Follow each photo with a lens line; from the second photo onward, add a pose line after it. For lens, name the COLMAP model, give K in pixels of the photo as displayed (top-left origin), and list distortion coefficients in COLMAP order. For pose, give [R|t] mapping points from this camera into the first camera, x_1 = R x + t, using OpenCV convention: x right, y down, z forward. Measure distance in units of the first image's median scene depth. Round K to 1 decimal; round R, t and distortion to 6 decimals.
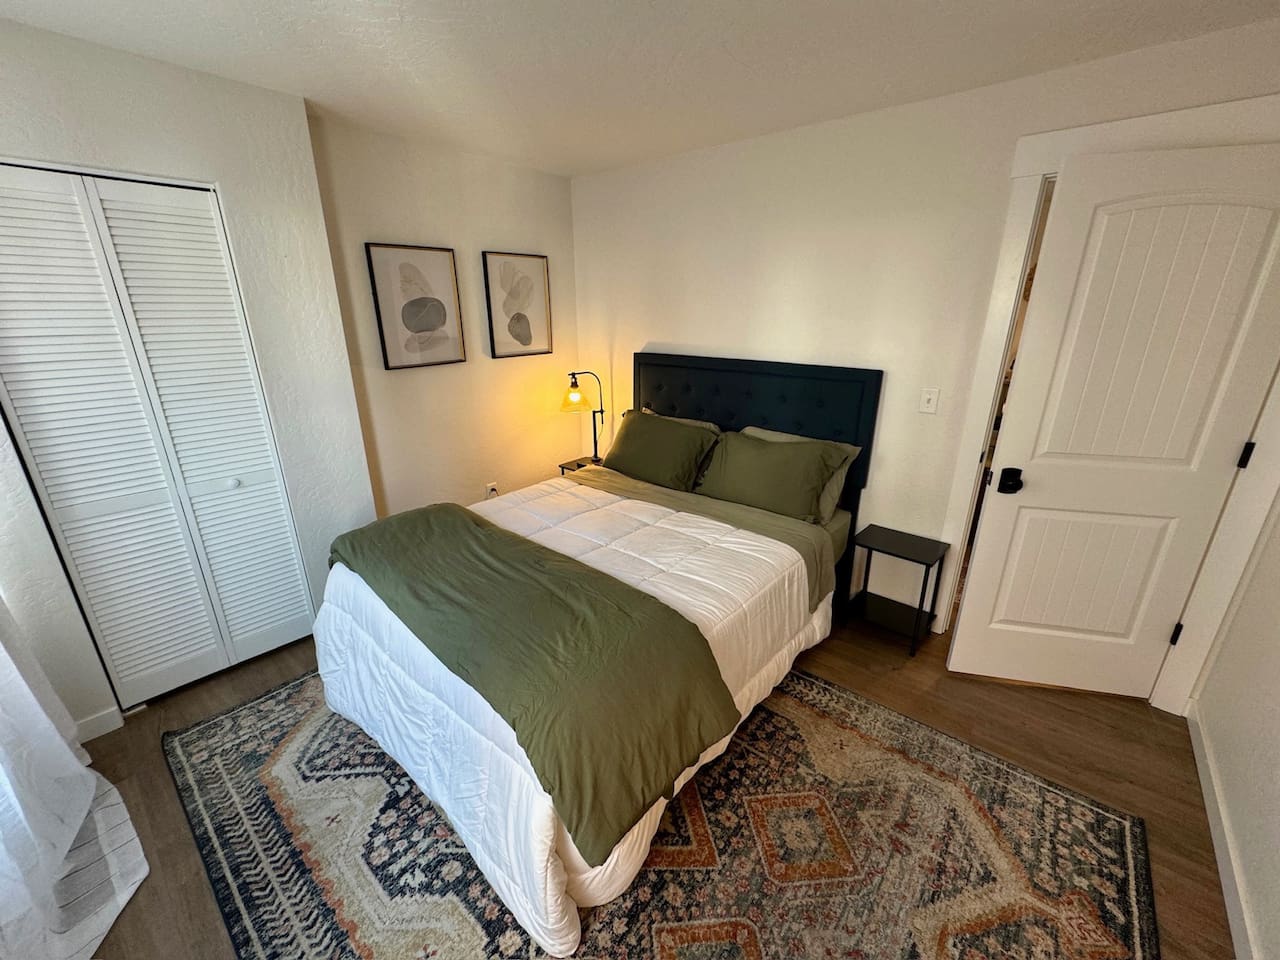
lens RADIAL K [[520.3, 0, 638.7], [0, 520.3, 479.5], [0, 0, 1]] dist [-0.001030, -0.000564]
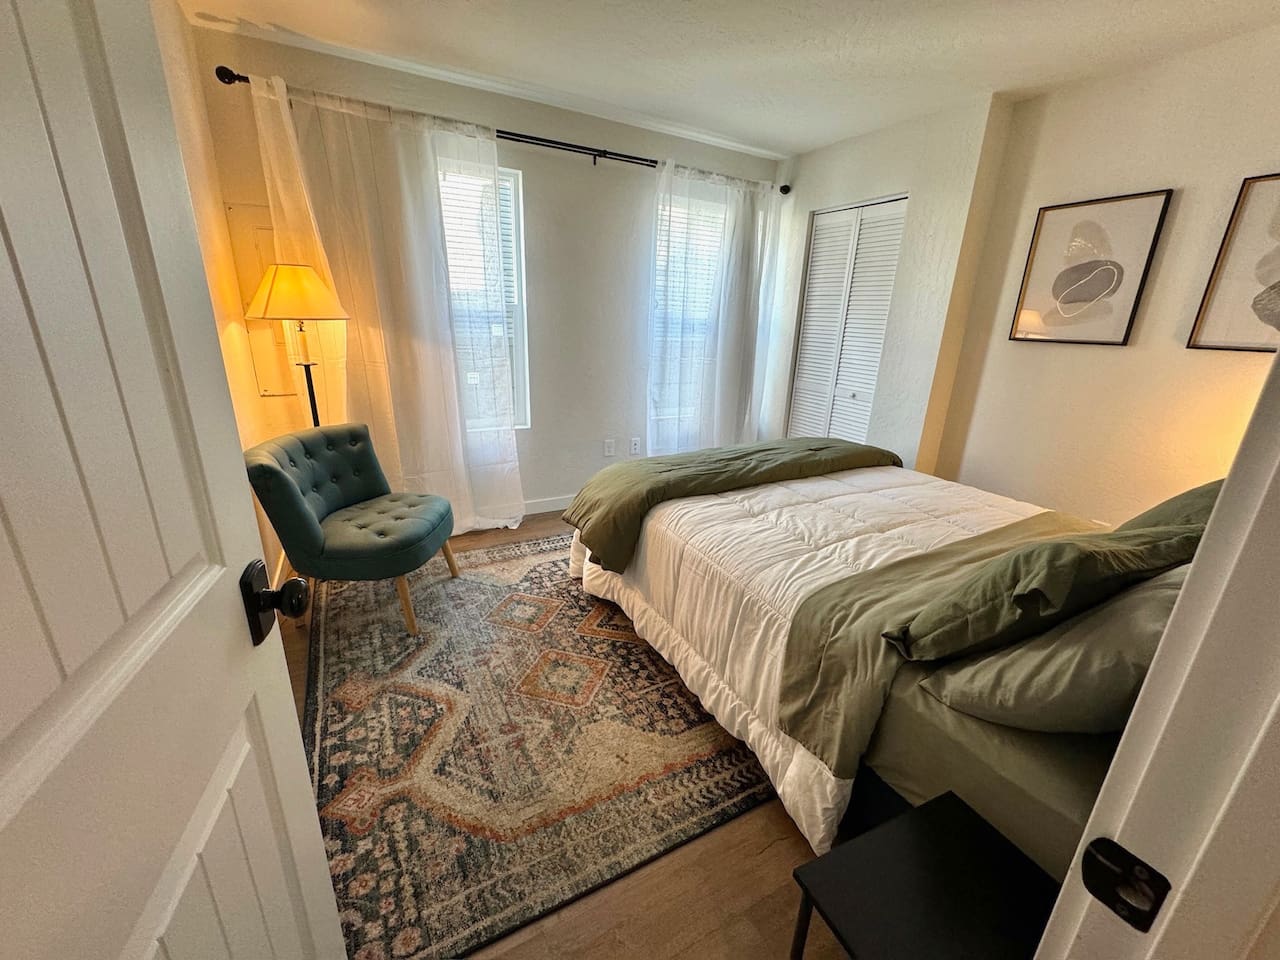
lens RADIAL K [[520.3, 0, 640.3], [0, 520.3, 482.8], [0, 0, 1]] dist [-0.001030, -0.000564]
pose [[-0.367437, 0.274133, -0.888730, 1.138955], [-0.329762, 0.855092, 0.400094, -0.229834], [0.869625, 0.440079, -0.223794, 1.172077]]
